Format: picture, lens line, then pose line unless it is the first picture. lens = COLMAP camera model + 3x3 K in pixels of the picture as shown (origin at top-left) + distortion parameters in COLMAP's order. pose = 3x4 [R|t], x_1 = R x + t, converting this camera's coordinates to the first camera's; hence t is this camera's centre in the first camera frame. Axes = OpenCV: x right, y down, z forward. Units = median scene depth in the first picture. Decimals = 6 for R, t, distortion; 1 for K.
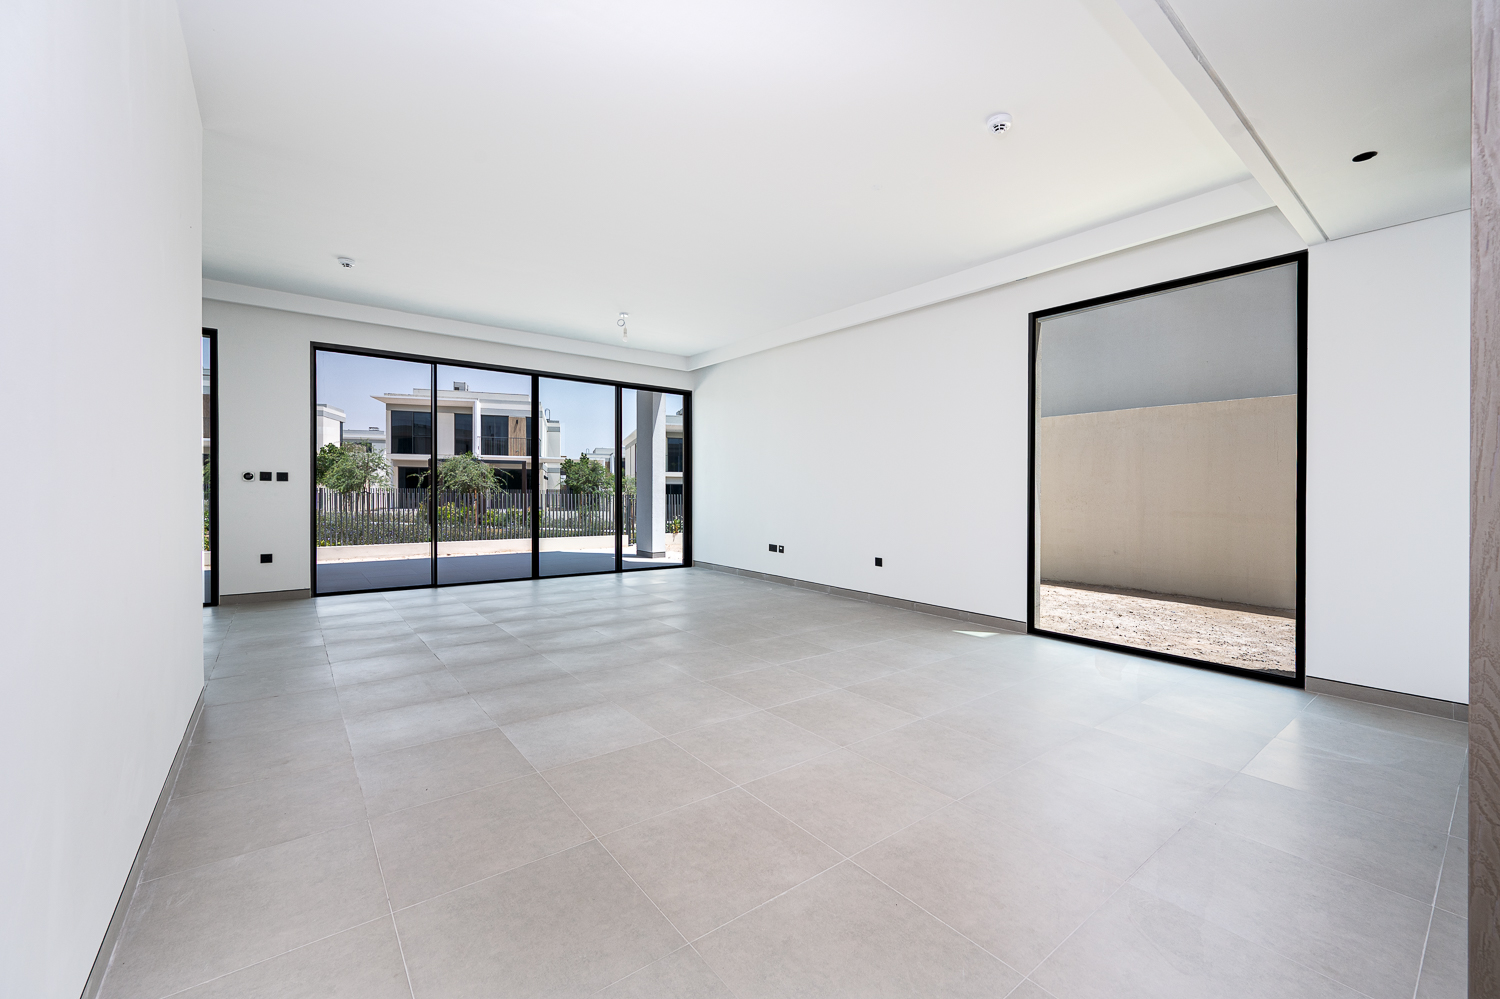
lens RADIAL K [[614.0, 0, 743.0], [0, 614.0, 491.7], [0, 0, 1]] dist [0.014455, 0.000851]
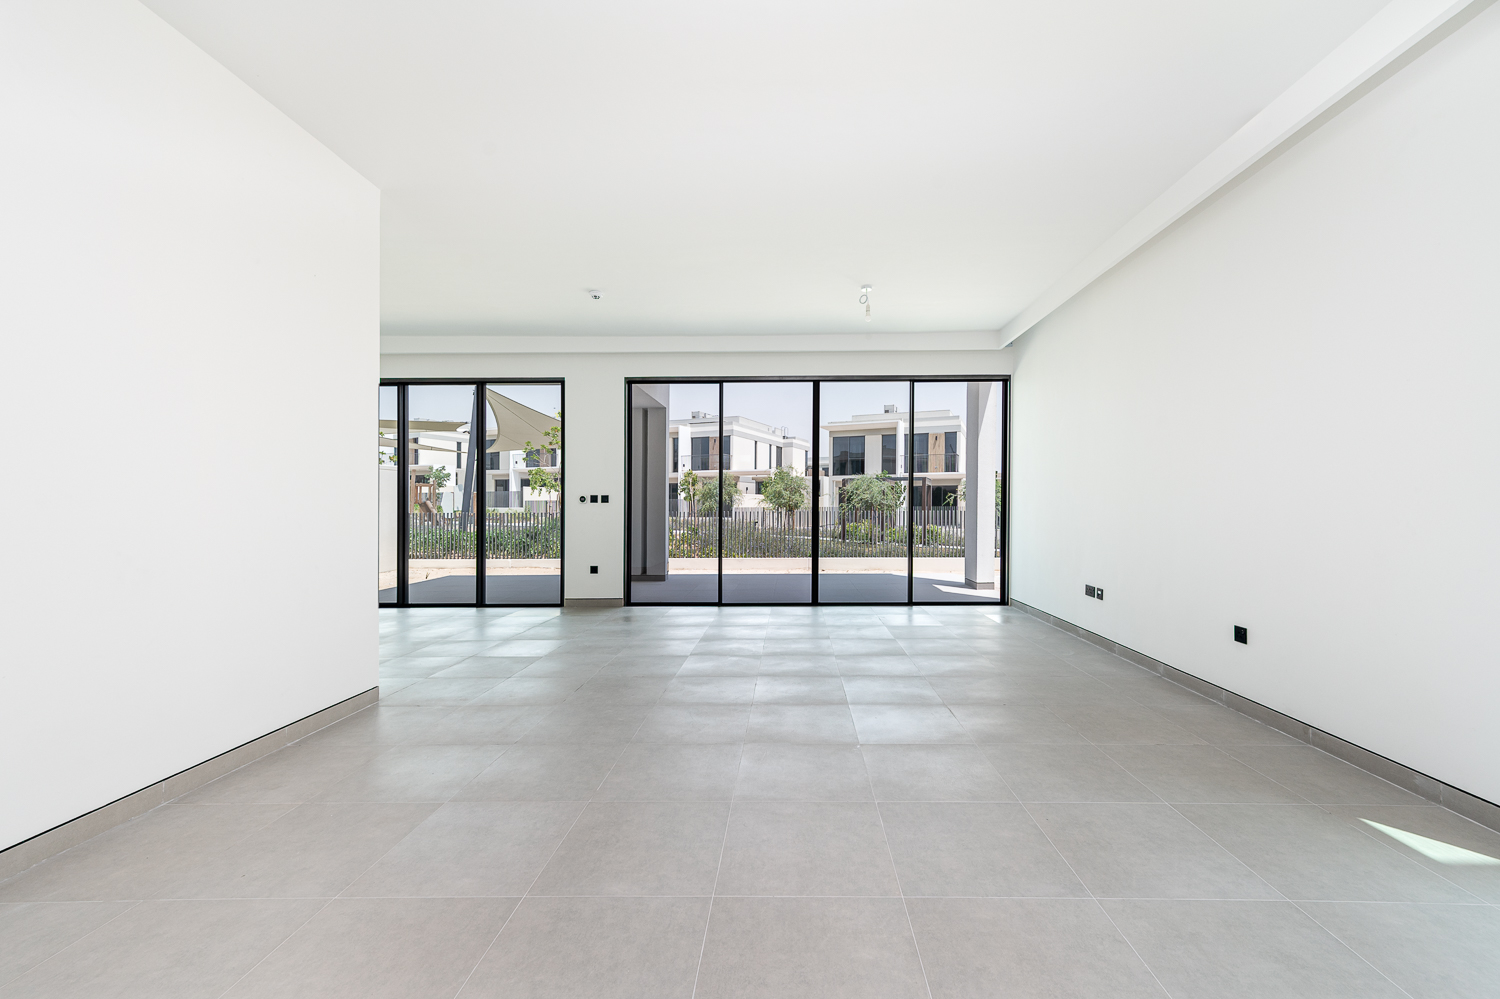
lens RADIAL K [[614.0, 0, 793.4], [0, 614.0, 511.2], [0, 0, 1]] dist [0.014455, 0.000851]
pose [[0.789894, -0.008401, -0.613186, 0.204940], [0.011616, 0.999932, 0.001264, 0.001260], [0.613134, -0.008121, 0.789937, 0.281171]]
